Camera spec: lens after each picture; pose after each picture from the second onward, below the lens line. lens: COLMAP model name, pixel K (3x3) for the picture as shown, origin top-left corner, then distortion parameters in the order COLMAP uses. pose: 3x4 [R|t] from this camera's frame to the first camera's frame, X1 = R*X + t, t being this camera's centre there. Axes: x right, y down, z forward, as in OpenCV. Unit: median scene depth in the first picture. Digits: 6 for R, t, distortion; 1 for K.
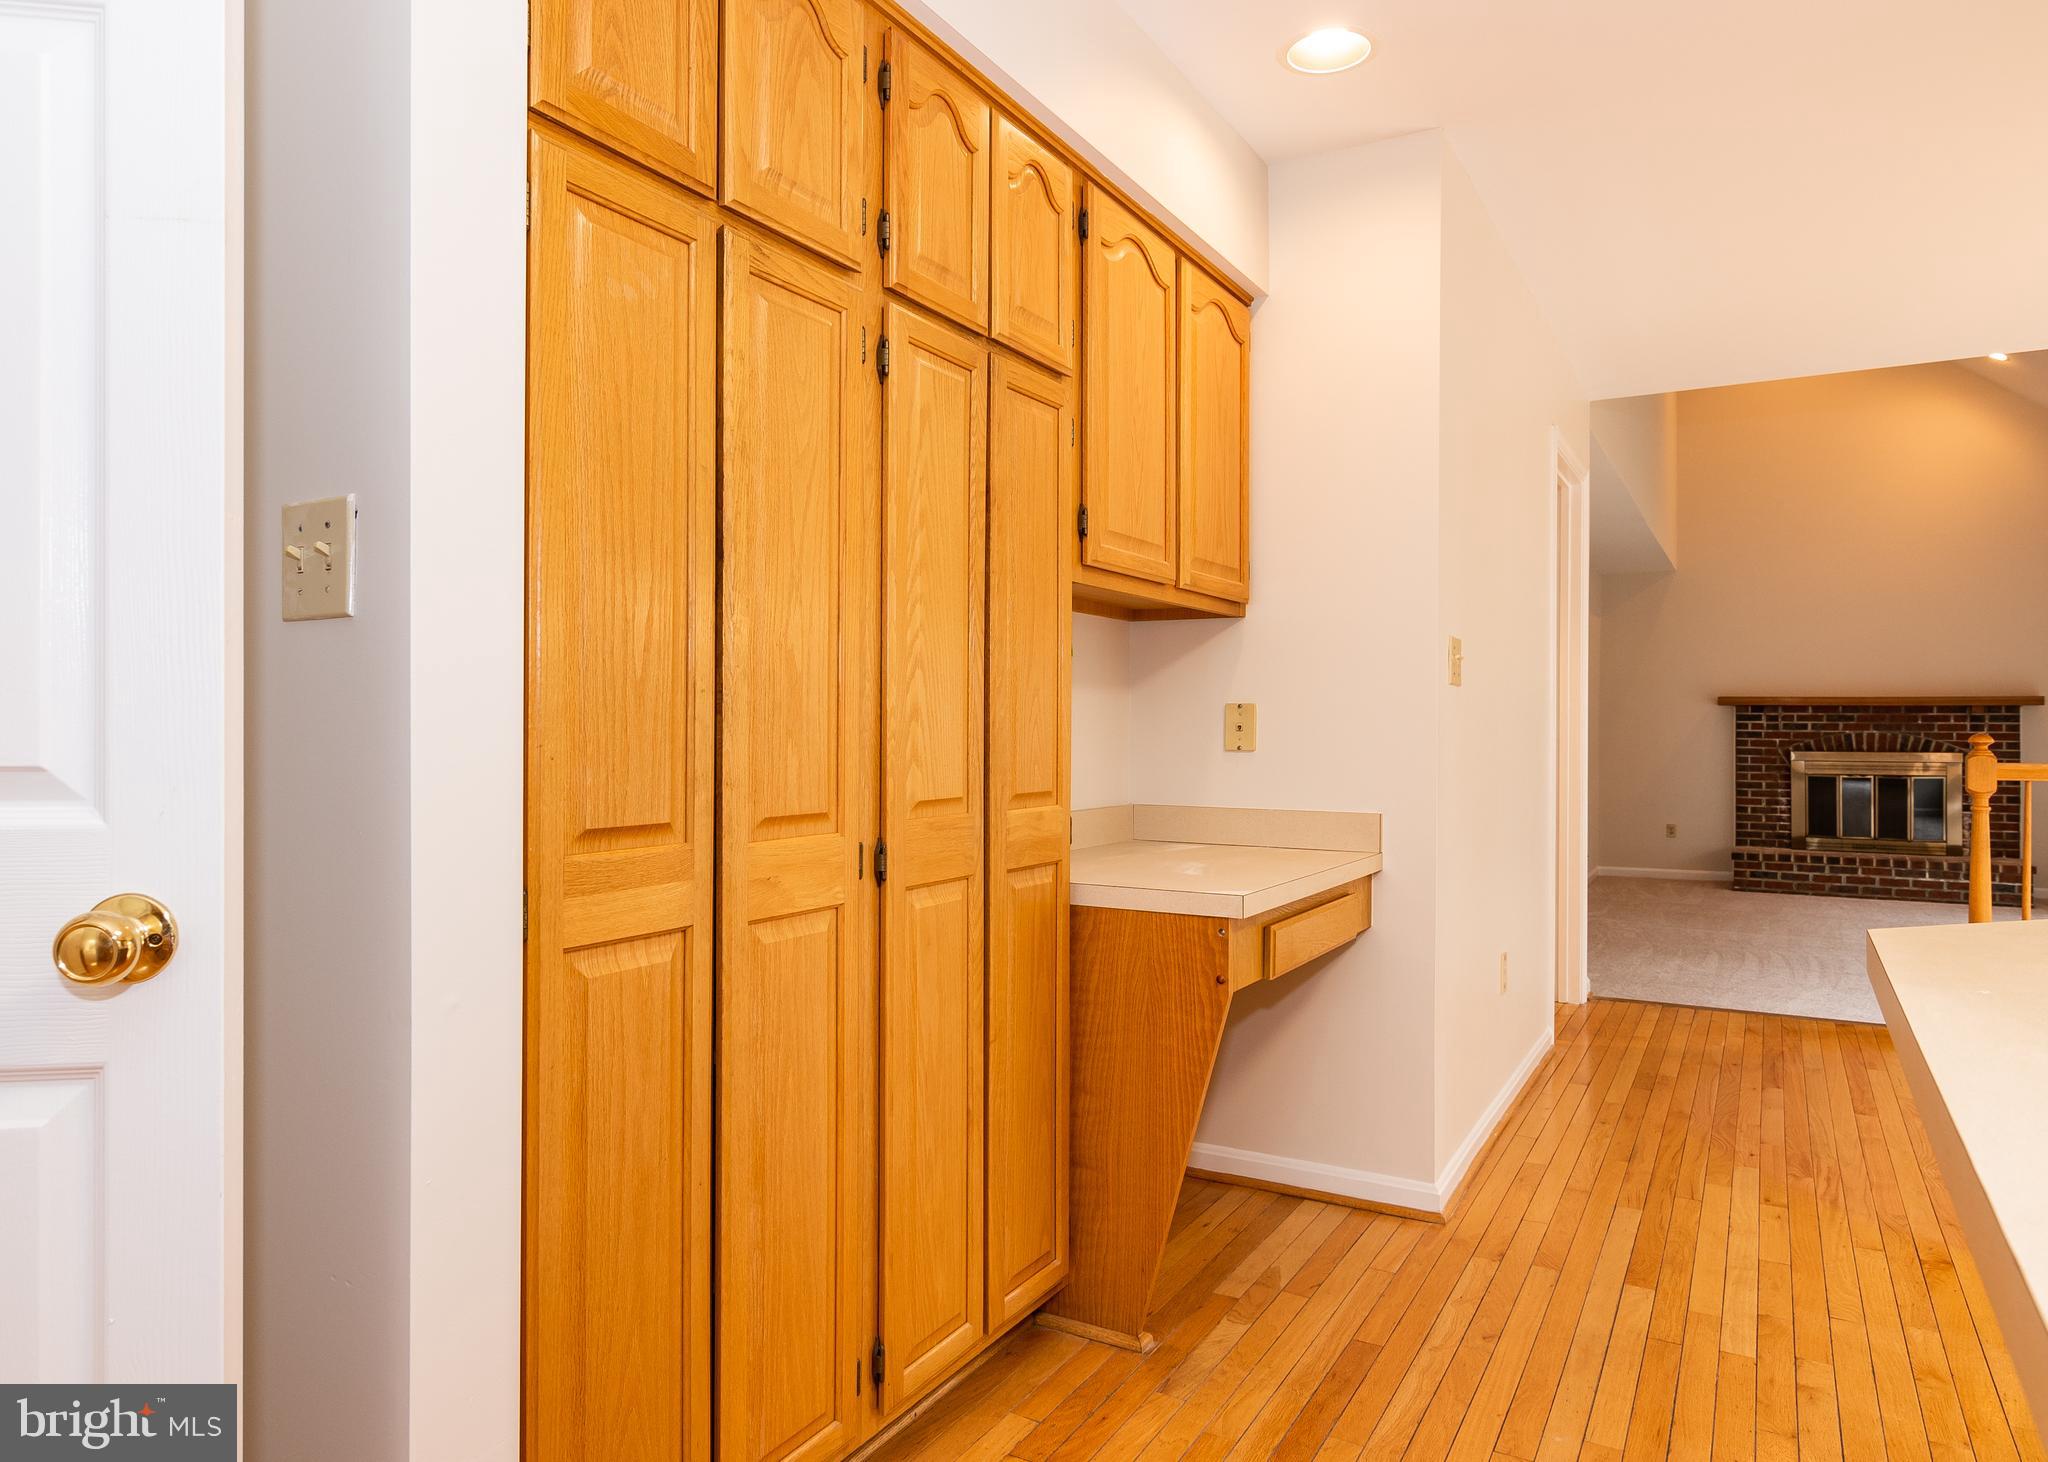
lens RADIAL K [[1281.4, 0, 1011.2], [0, 1281.4, 738.7], [0, 0, 1]] dist [-0.003707, 0.008505]
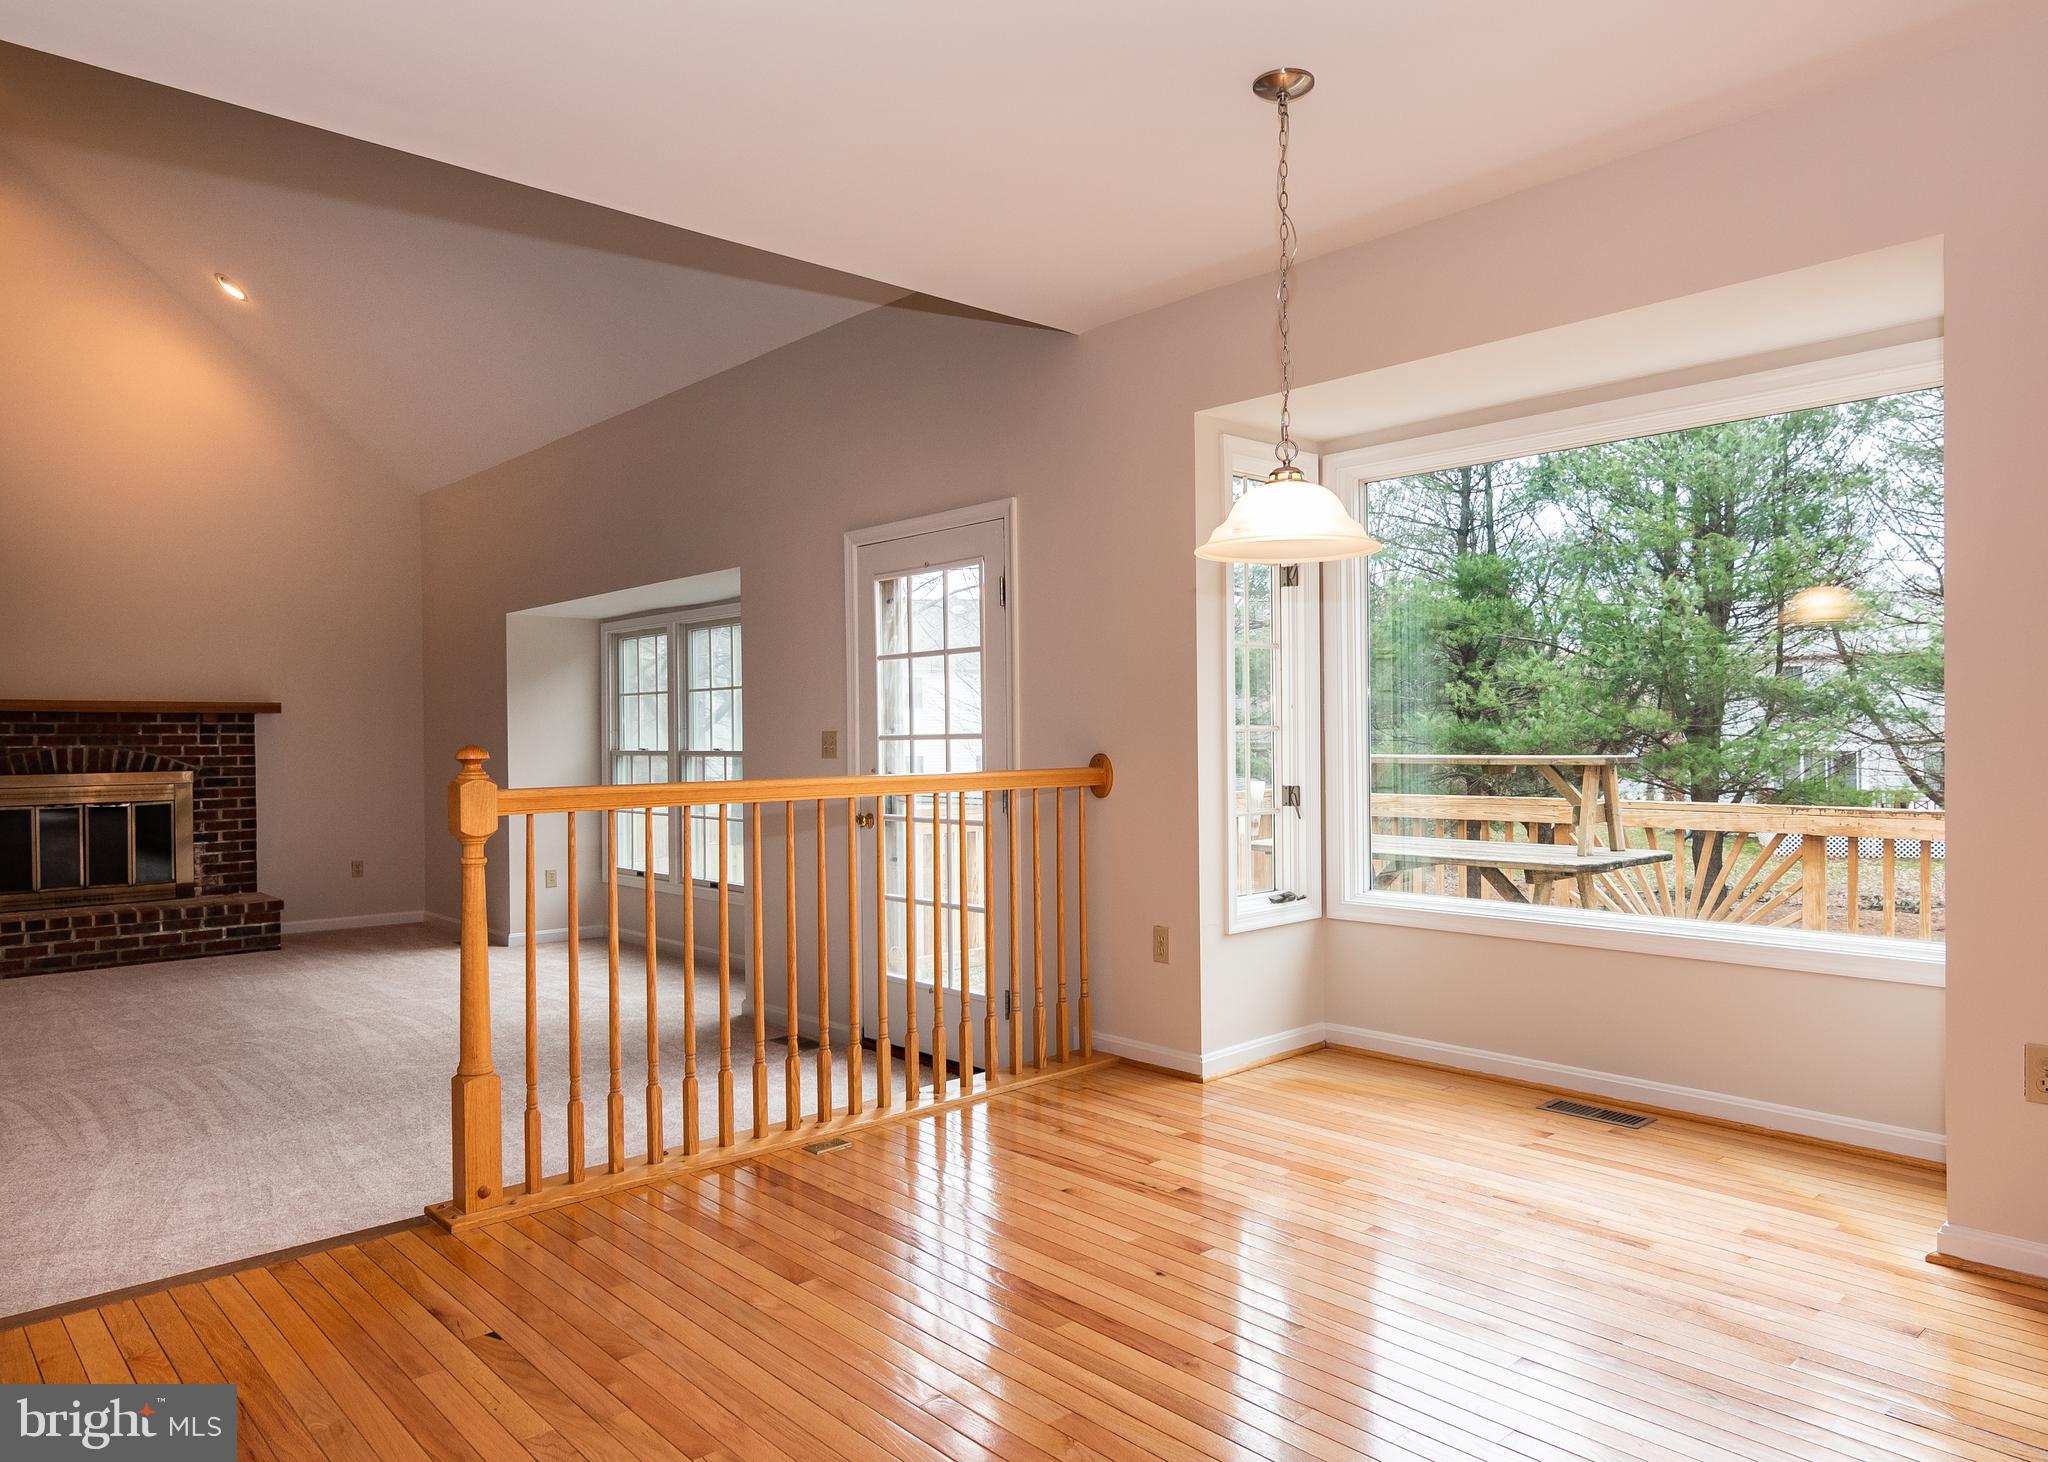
lens RADIAL K [[1281.4, 0, 991.8], [0, 1281.4, 734.3], [0, 0, 1]] dist [-0.003707, 0.008505]
pose [[0.291933, -0.007296, 0.956411, 0.107803], [0.018670, 0.999824, 0.001928, -0.004176], [-0.956257, 0.017293, 0.292017, 0.270814]]
